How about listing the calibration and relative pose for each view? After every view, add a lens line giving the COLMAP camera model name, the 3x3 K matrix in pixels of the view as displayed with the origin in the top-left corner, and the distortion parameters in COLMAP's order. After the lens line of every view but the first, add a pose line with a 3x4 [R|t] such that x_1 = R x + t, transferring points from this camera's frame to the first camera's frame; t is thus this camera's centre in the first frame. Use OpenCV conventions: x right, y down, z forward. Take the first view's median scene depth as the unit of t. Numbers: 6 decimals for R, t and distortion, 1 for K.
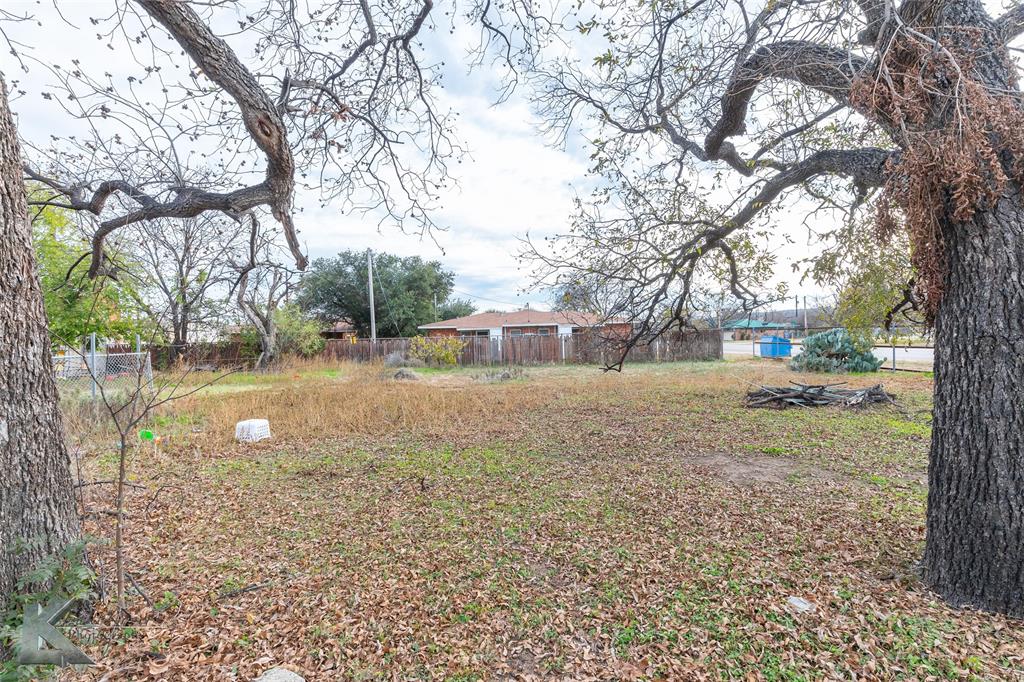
lens RADIAL K [[469.3, 0, 511.9], [0, 469.3, 341.1], [0, 0, 1]] dist [0.001268, -0.000069]
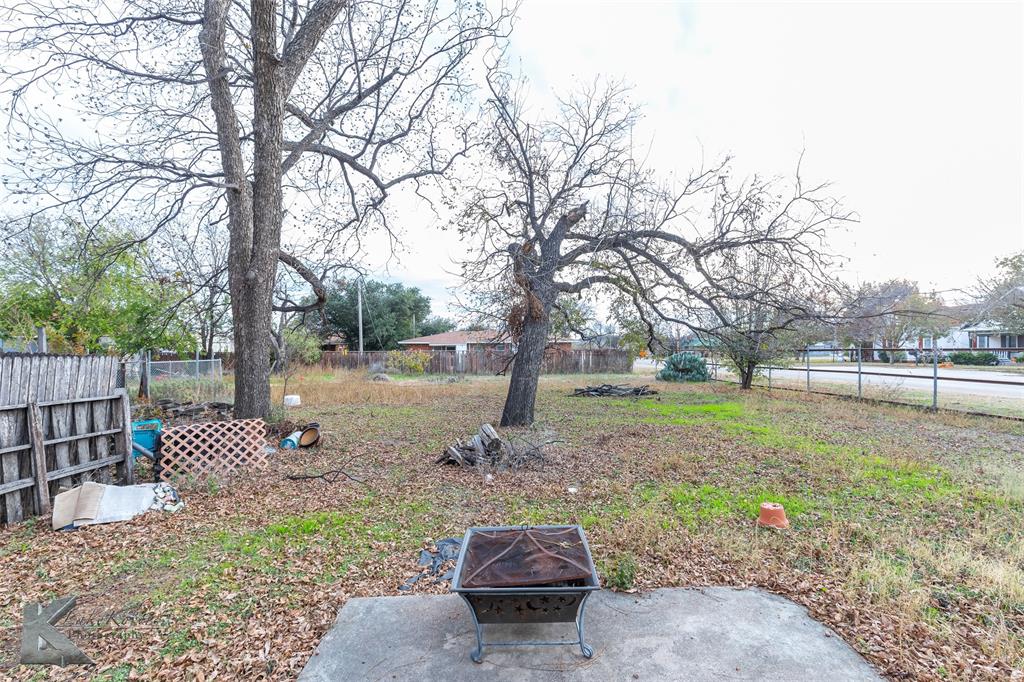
lens RADIAL K [[469.3, 0, 513.2], [0, 469.3, 343.5], [0, 0, 1]] dist [0.001268, -0.000069]
pose [[0.999613, 0.019101, 0.020201, 0.085124], [-0.018639, 0.999566, -0.022819, -0.004832], [-0.020628, 0.022433, 0.999536, -0.259602]]
